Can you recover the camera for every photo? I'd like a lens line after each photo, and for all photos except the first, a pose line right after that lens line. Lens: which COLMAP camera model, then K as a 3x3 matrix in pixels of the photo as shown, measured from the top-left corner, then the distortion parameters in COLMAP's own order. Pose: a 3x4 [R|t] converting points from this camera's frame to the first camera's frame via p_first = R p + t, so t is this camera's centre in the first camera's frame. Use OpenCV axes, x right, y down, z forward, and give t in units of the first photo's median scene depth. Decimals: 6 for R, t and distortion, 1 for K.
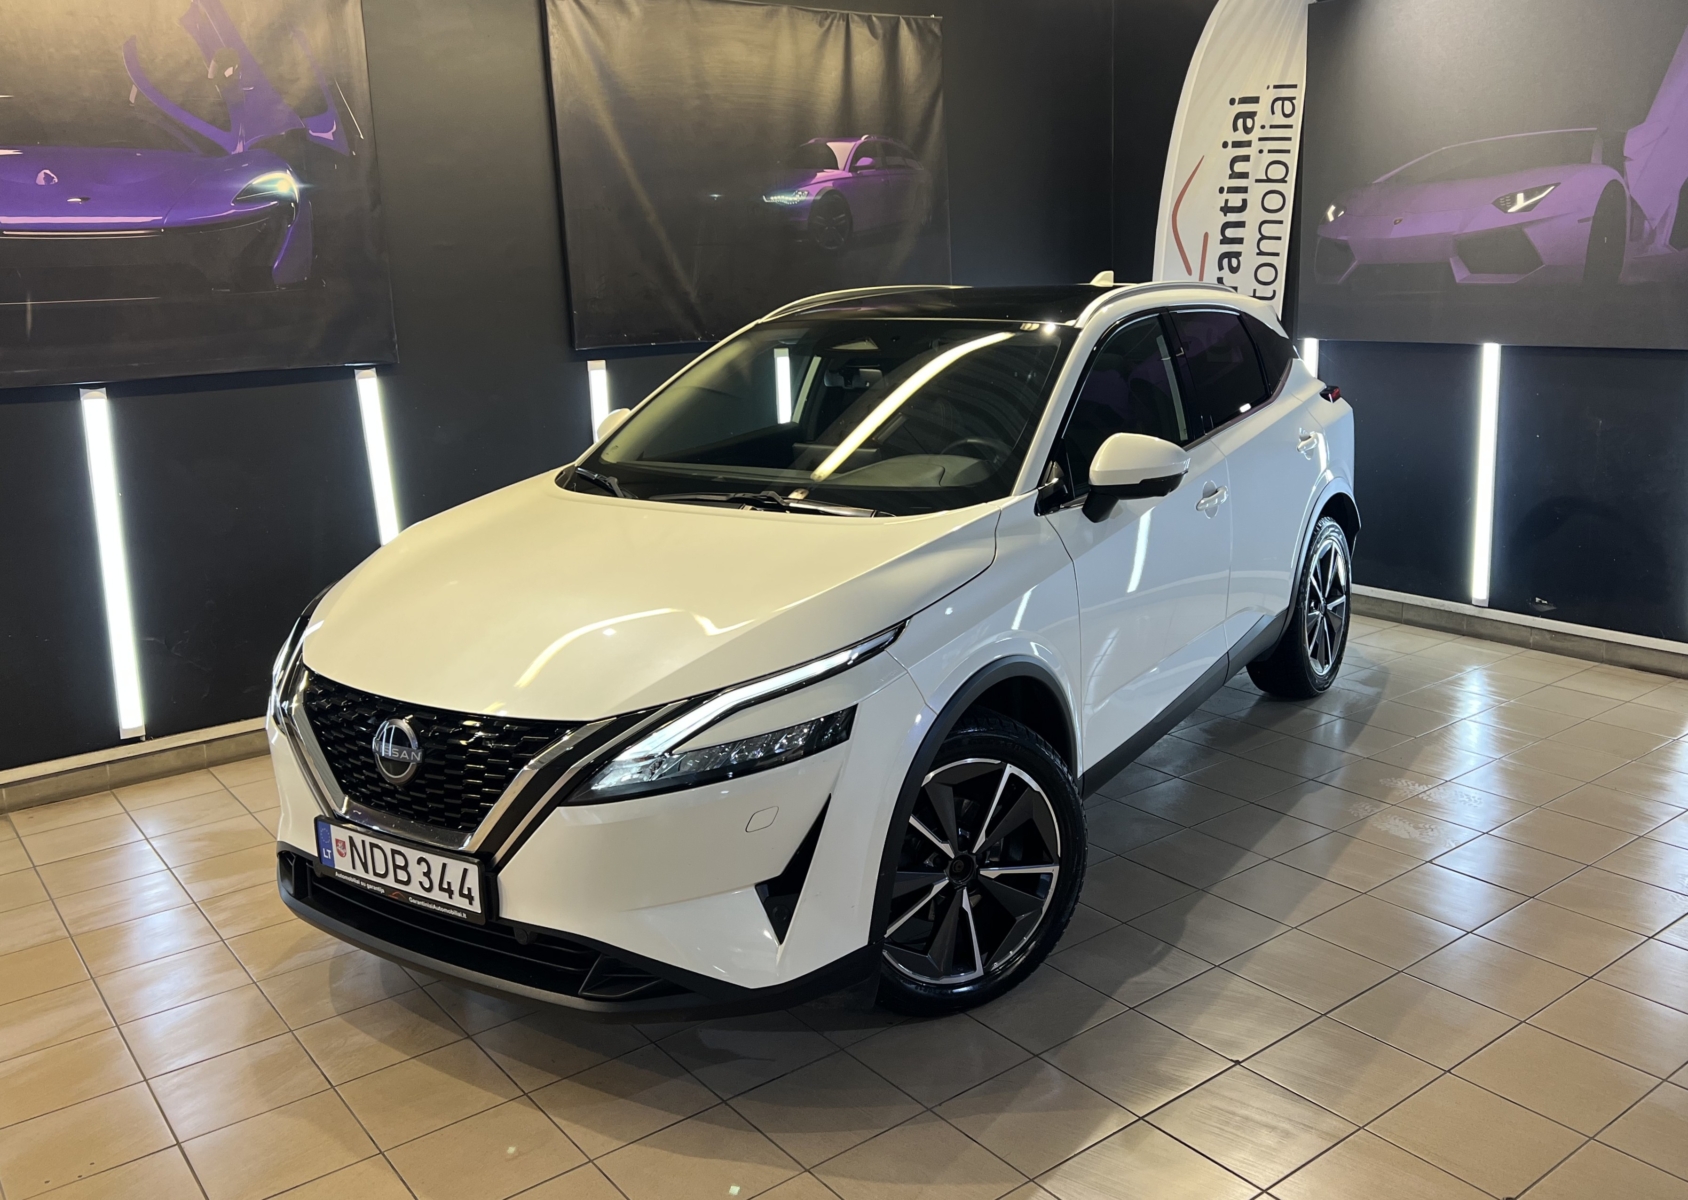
lens RADIAL K [[1359.2, 0, 844.0], [0, 1359.2, 600.0], [0, 0, 1]] dist [0.088514, 0.008589]
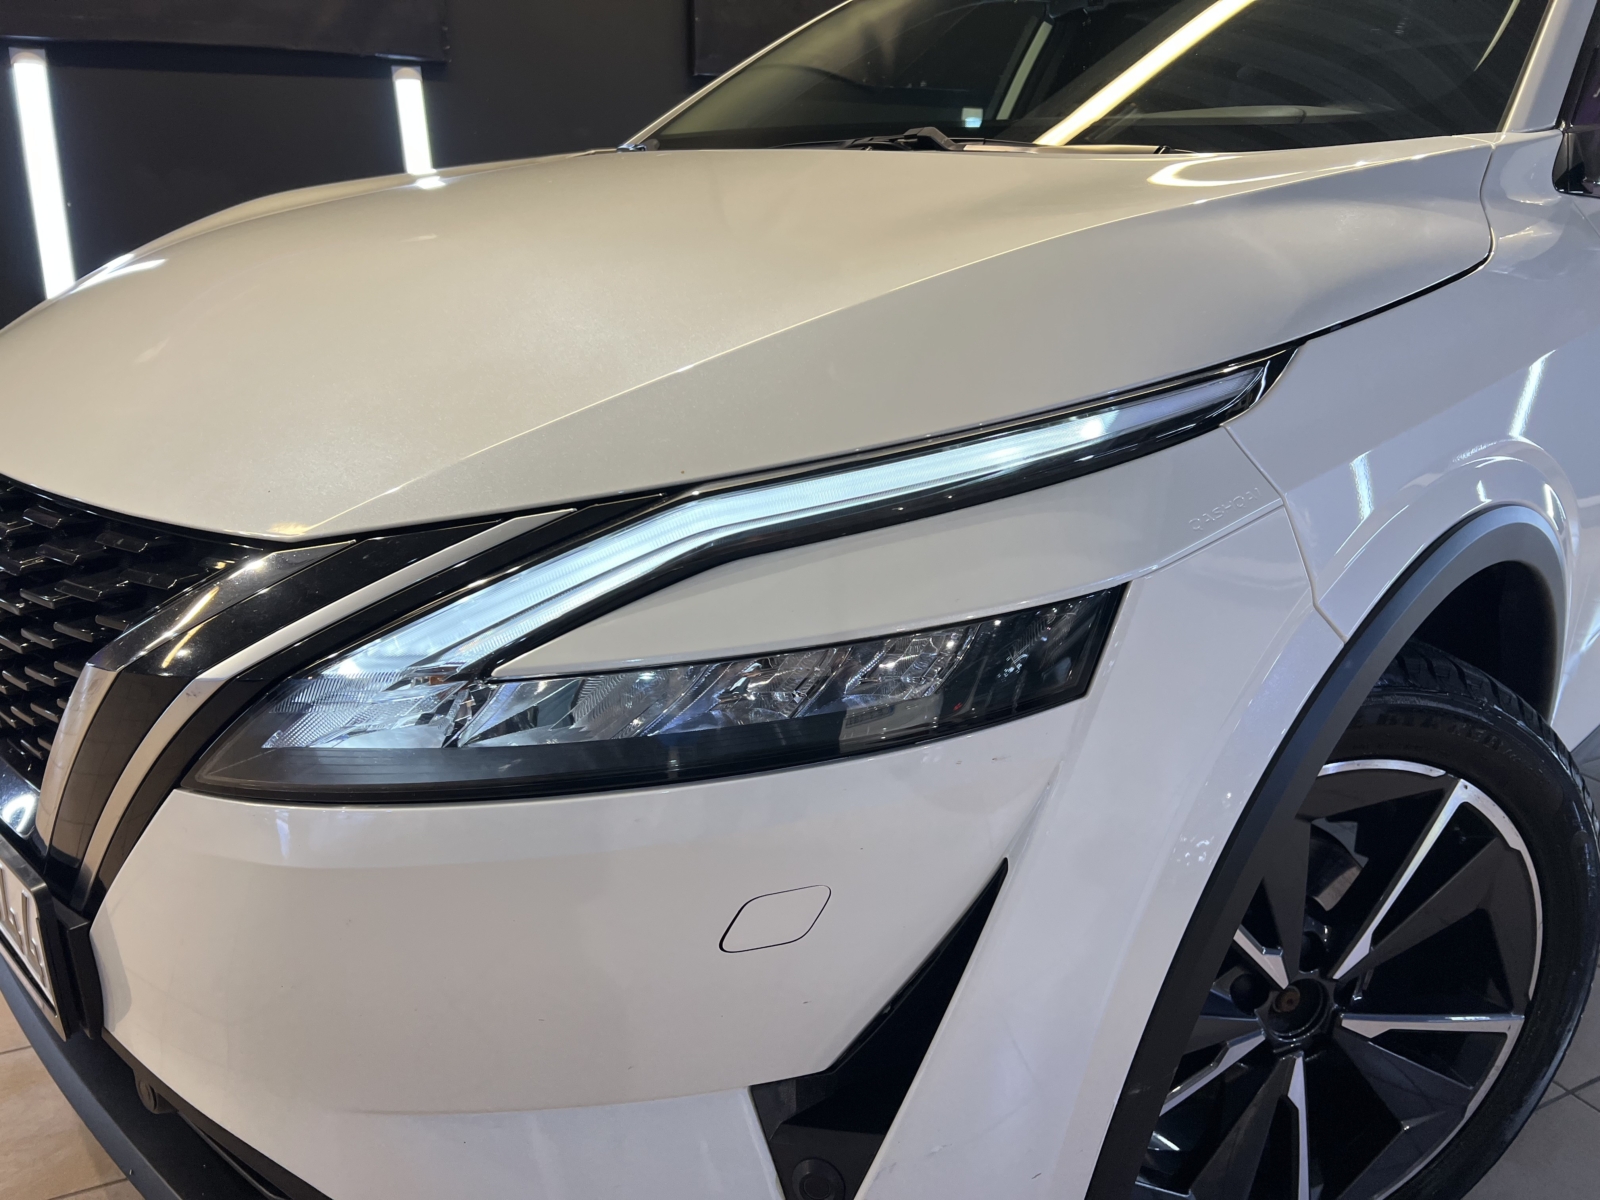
lens RADIAL K [[1224.7, 0, 798.5], [0, 1224.7, 571.2], [0, 0, 1]] dist [0.000771, 0.000305]
pose [[0.980349, 0.106446, -0.166086, -0.016414], [-0.095257, 0.992701, 0.073964, 0.059074], [0.172747, -0.056689, 0.983334, 0.697407]]
